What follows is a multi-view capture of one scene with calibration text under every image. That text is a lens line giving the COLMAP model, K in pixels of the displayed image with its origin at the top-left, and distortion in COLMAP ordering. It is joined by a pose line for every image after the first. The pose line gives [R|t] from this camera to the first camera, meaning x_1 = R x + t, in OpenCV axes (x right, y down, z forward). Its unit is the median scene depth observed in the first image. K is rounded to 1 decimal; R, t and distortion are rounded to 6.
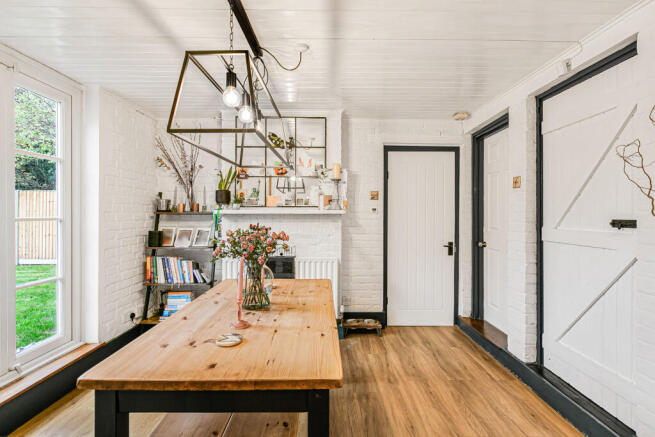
lens RADIAL K [[320.7, 0, 327.3], [0, 320.7, 215.9], [0, 0, 1]] dist [0.004314, 0.000078]
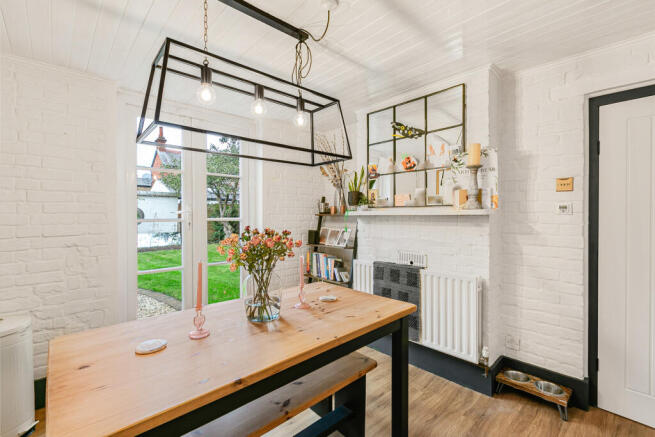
lens RADIAL K [[296.9, 0, 327.9], [0, 296.9, 217.2], [0, 0, 1]] dist [0.014564, -0.003074]
pose [[0.681507, 0.001467, -0.731811, 0.280357], [-0.001477, 0.999999, 0.000630, -0.001049], [0.731811, 0.000652, 0.681508, 0.303585]]
